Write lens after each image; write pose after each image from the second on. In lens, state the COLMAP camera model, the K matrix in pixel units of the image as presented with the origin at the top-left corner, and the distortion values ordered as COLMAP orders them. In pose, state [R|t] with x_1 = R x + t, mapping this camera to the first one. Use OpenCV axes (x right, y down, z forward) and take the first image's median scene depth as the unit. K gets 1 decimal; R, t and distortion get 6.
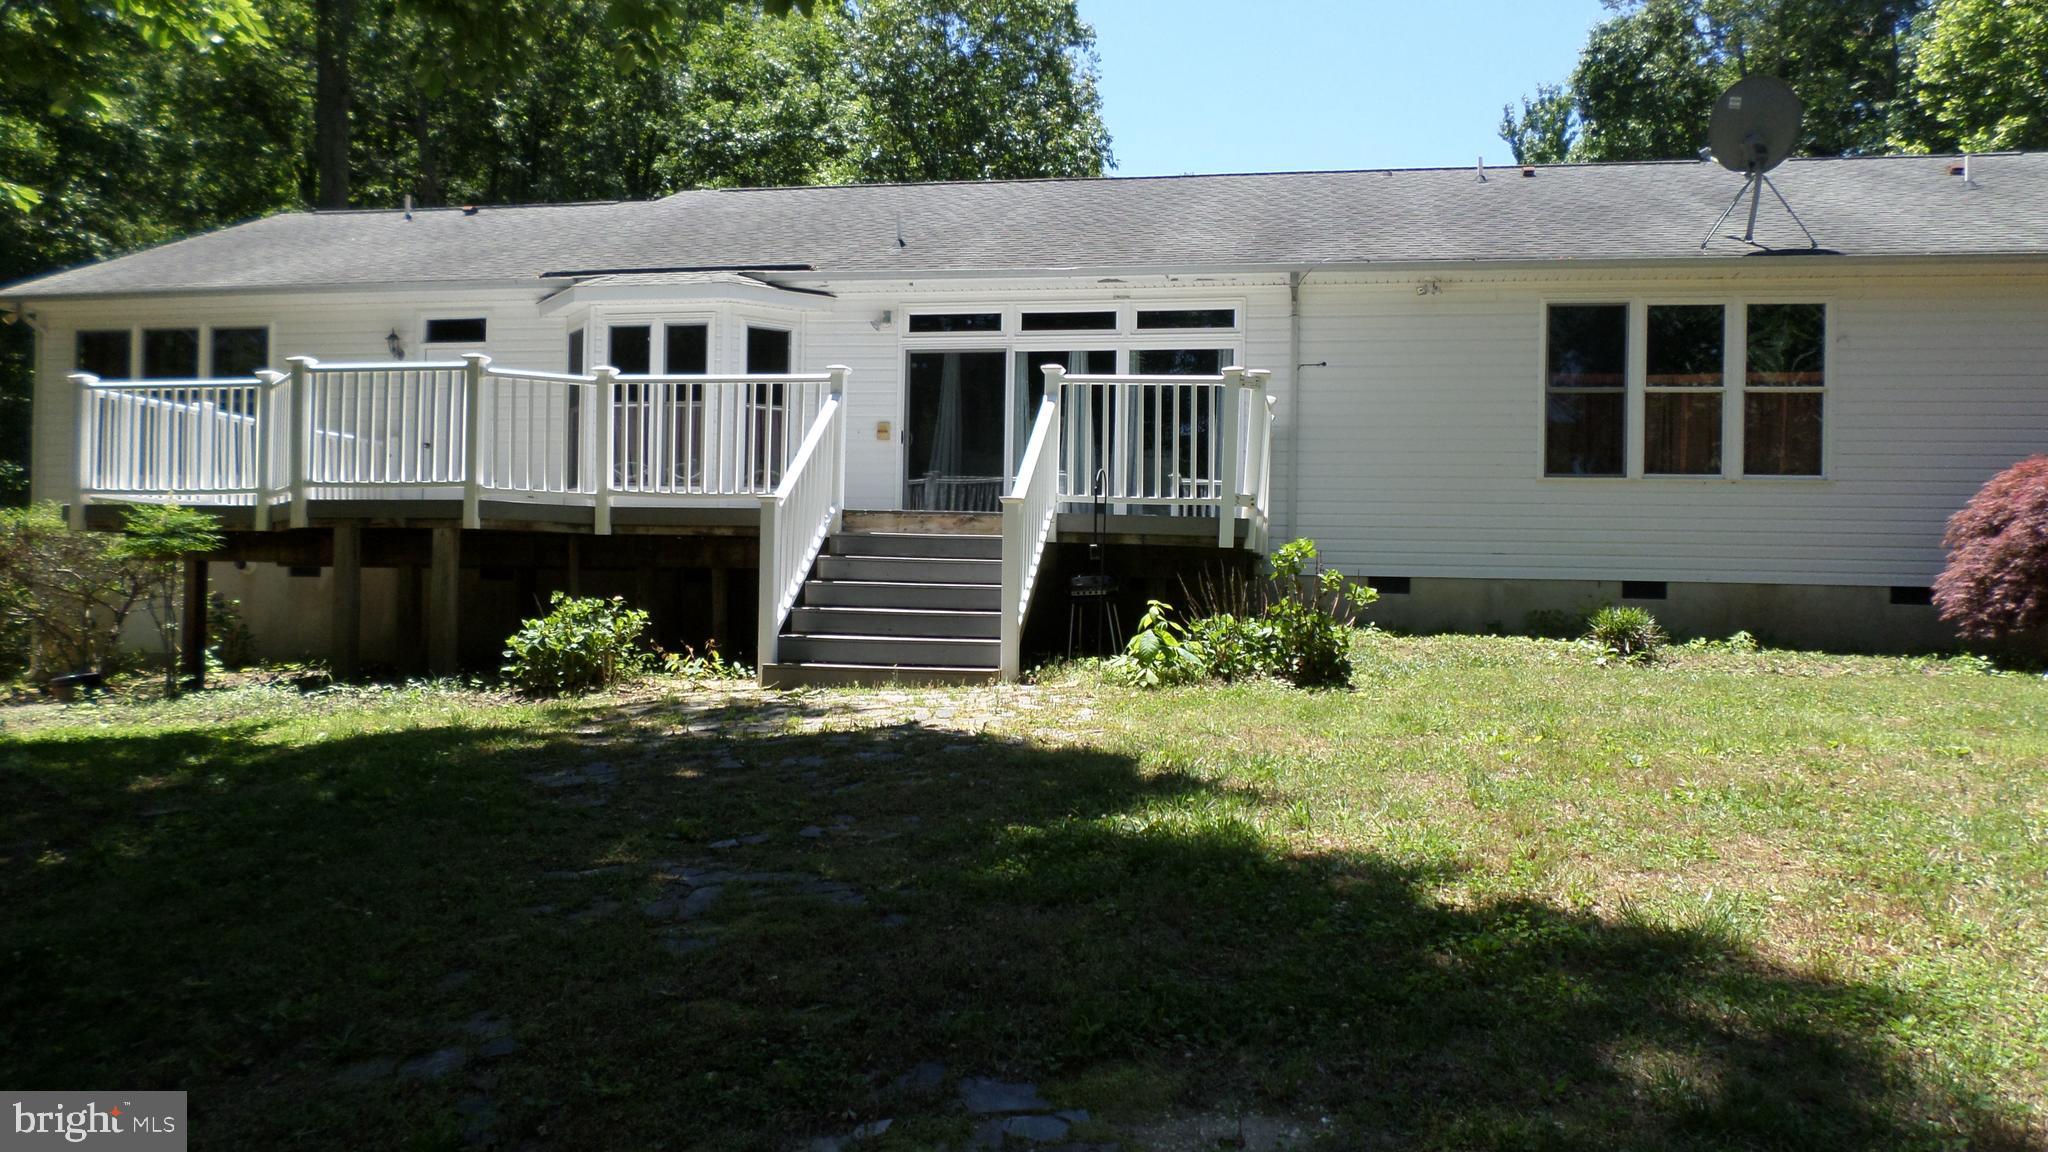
lens RADIAL K [[1560.9, 0, 1024.0], [0, 1560.9, 576.0], [0, 0, 1]] dist [-0.028793, 0.001377]
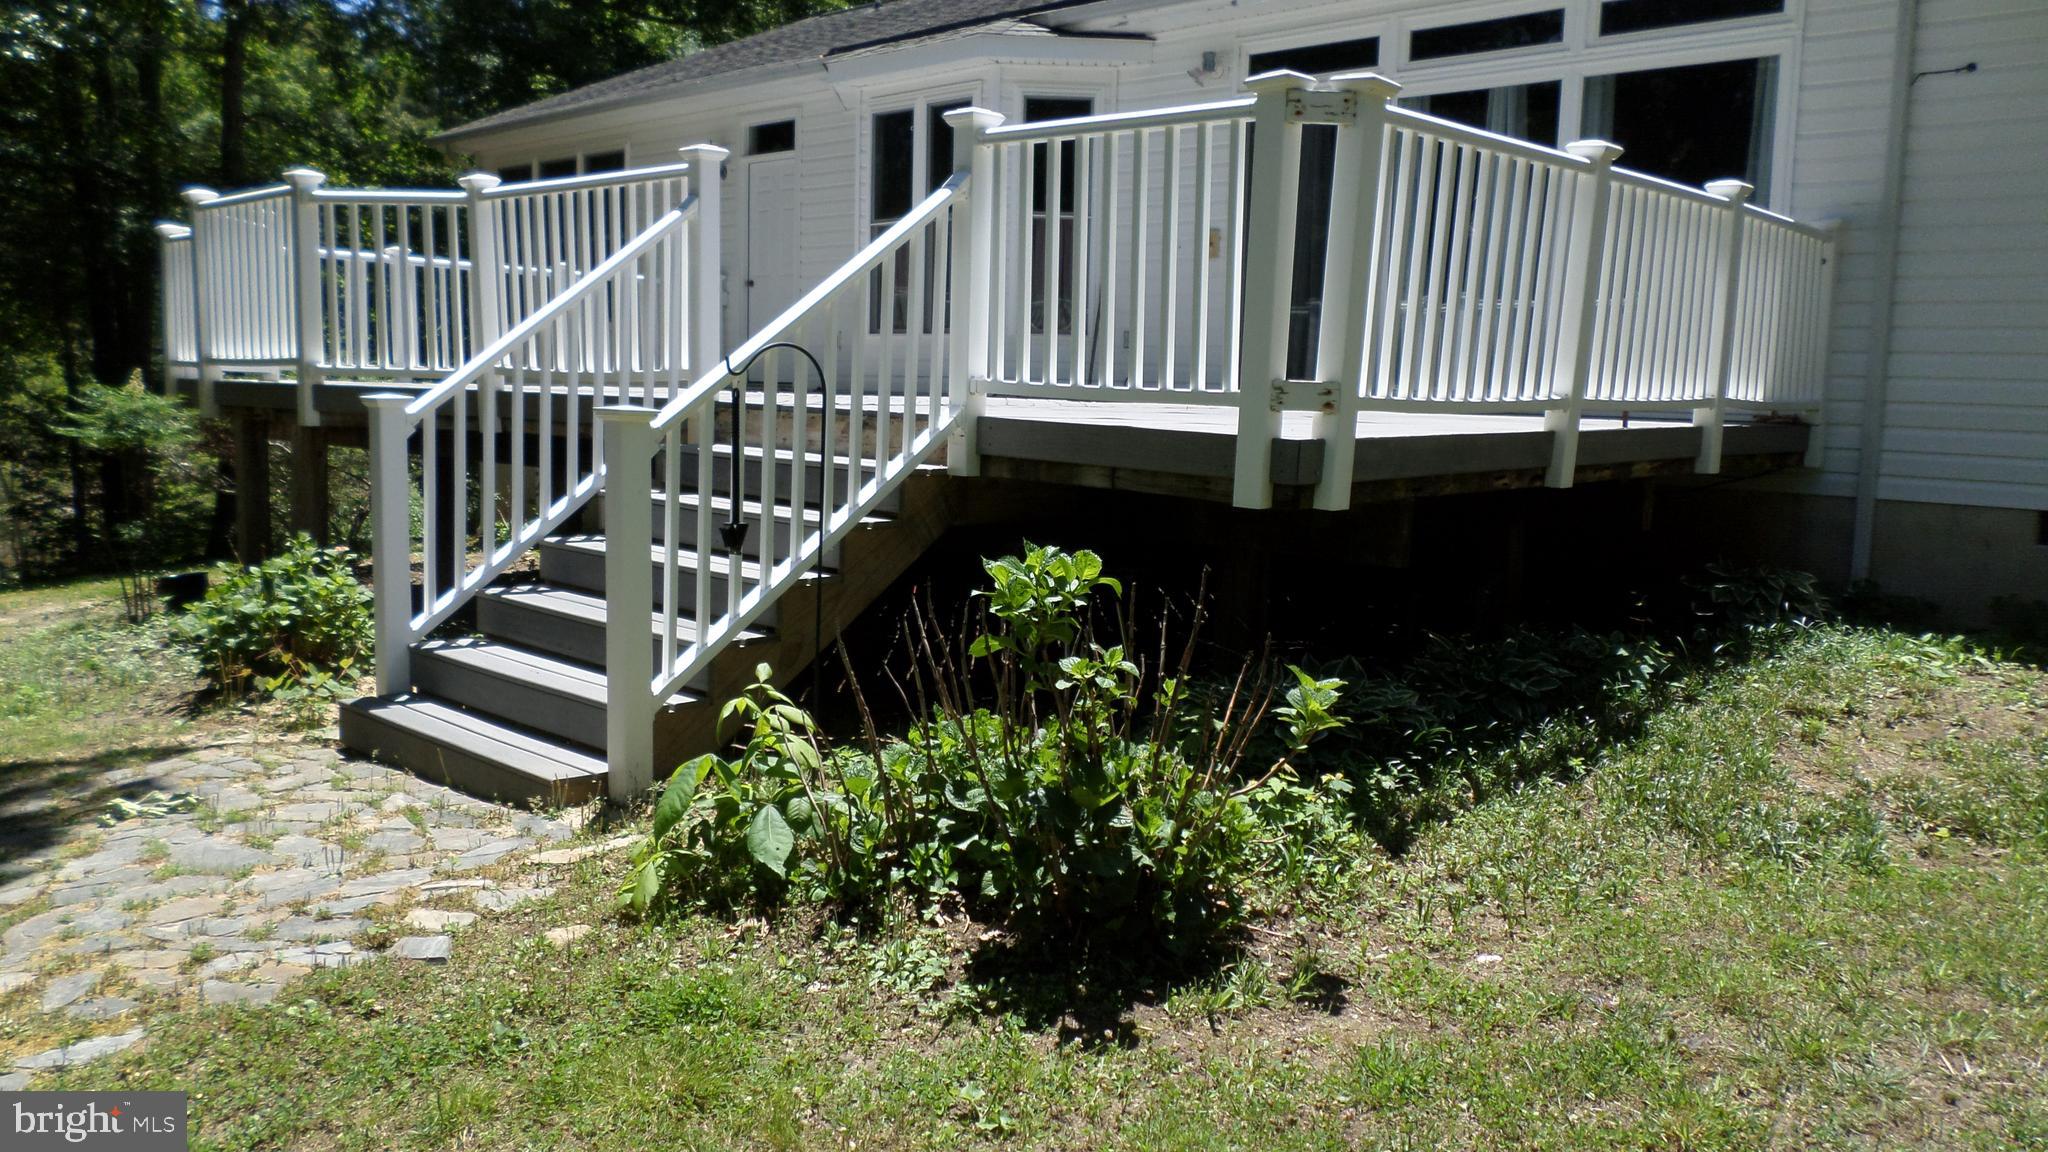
lens RADIAL K [[1560.9, 0, 1024.0], [0, 1560.9, 576.0], [0, 0, 1]] dist [-0.028793, 0.001377]
pose [[0.837354, 0.070815, -0.542054, 0.216590], [-0.004703, 0.992471, 0.122393, -0.036190], [0.546640, -0.099937, 0.831383, 0.424136]]
